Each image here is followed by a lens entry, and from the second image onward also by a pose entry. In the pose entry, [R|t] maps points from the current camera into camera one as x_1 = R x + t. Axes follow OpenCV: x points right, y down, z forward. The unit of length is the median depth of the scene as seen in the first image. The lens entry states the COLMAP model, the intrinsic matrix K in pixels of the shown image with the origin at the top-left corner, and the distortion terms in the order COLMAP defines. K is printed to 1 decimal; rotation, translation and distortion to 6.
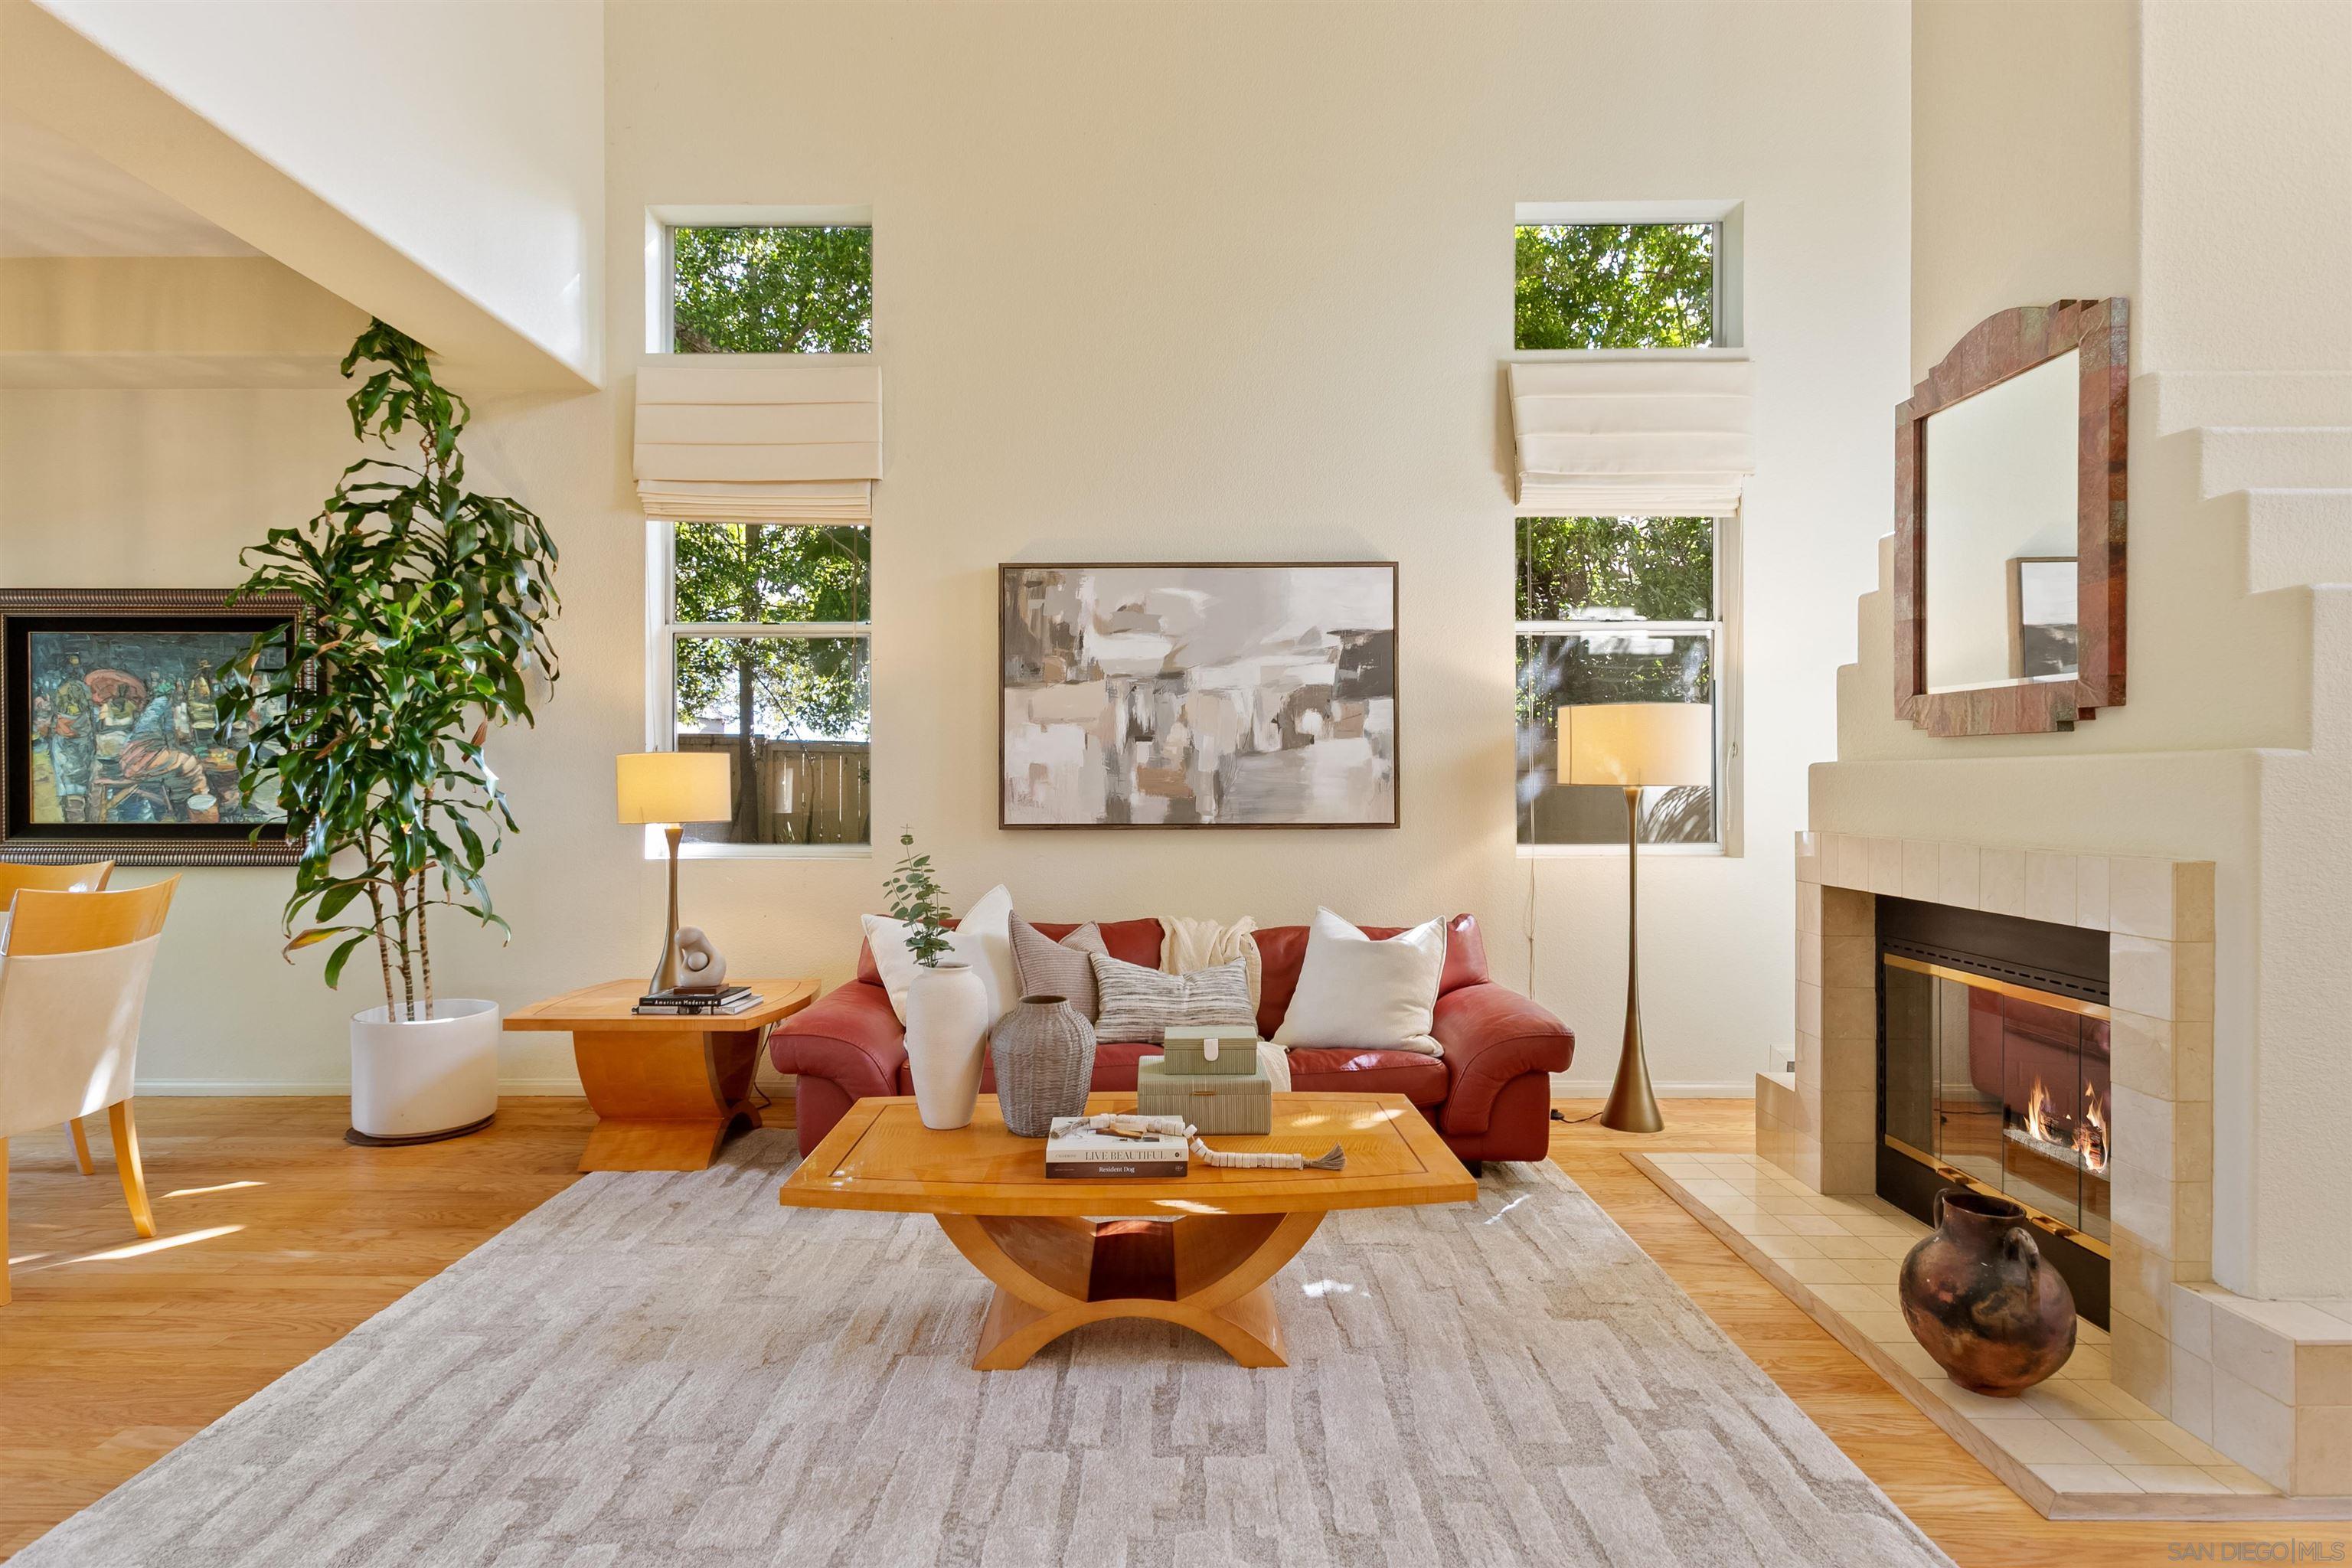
lens RADIAL K [[1189.6, 0, 1183.0], [0, 1189.6, 784.6], [0, 0, 1]] dist [-0.019854, 0.000066]
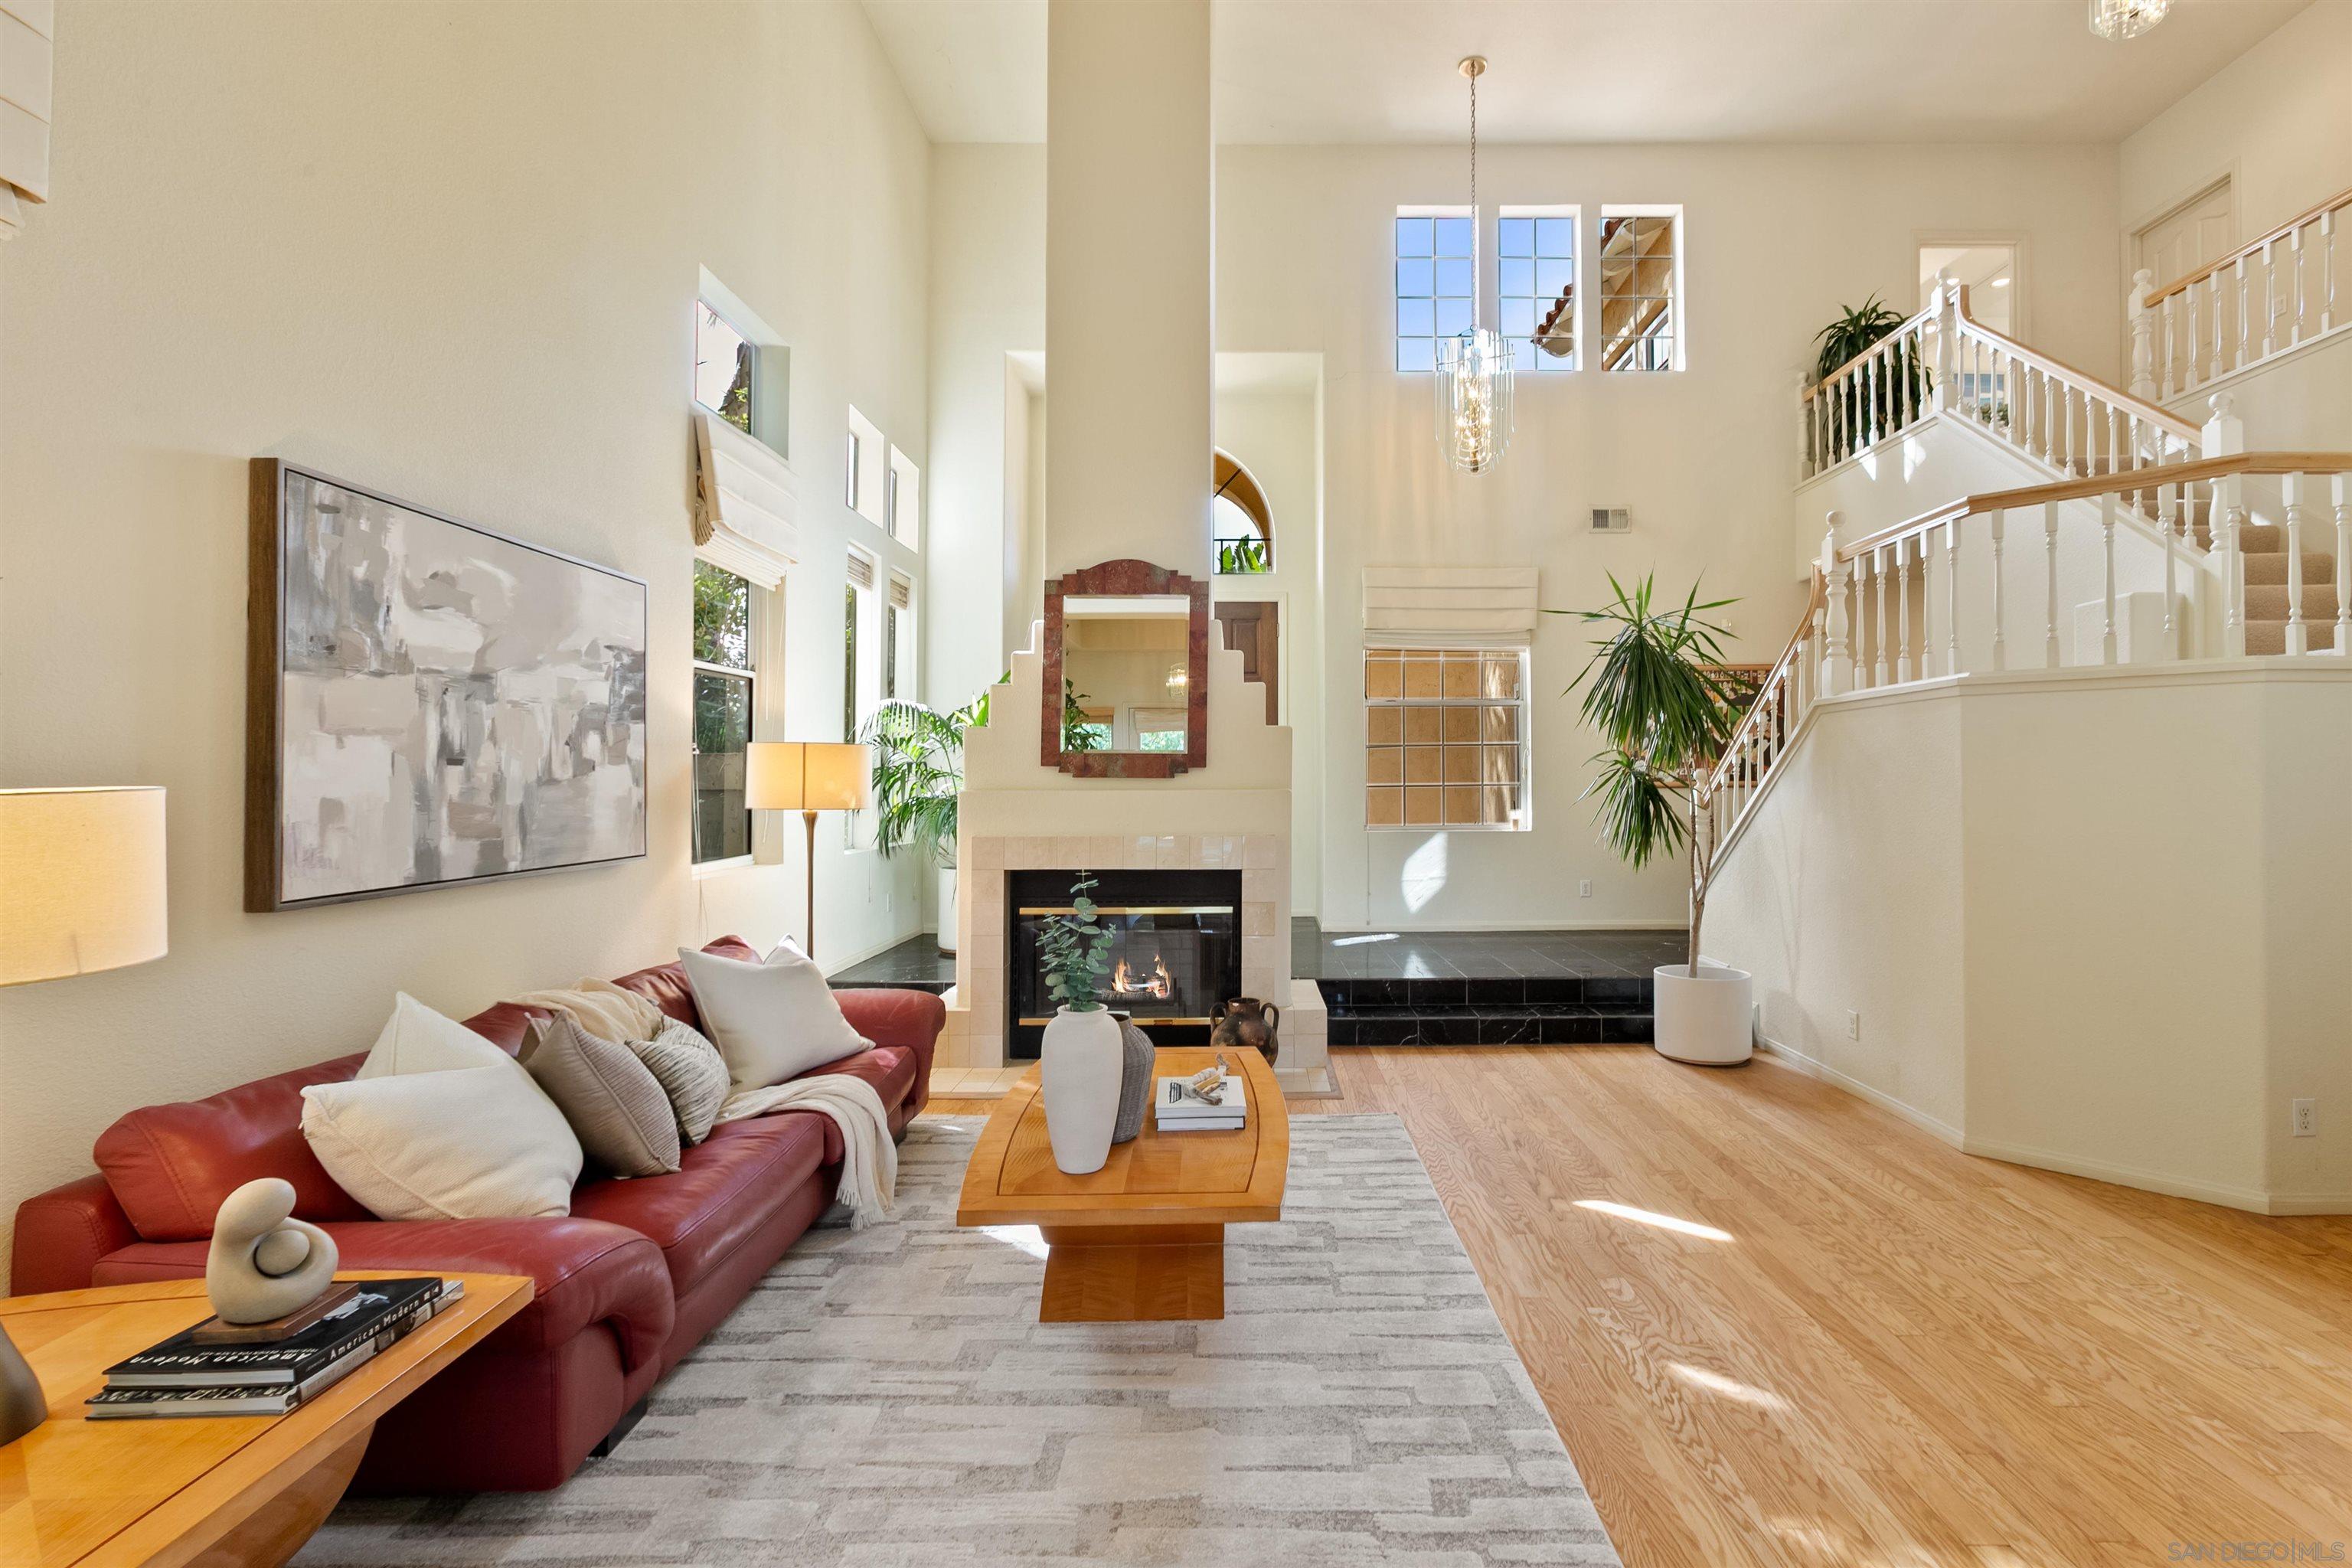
lens RADIAL K [[1118.2, 0, 1189.4], [0, 1118.2, 773.5], [0, 0, 1]] dist [-0.016909, 0.000233]
pose [[0.015918, 0.003750, 0.999866, -0.700149], [0.004795, 0.999981, -0.003826, -0.026649], [-0.999862, 0.004855, 0.015900, 0.545179]]
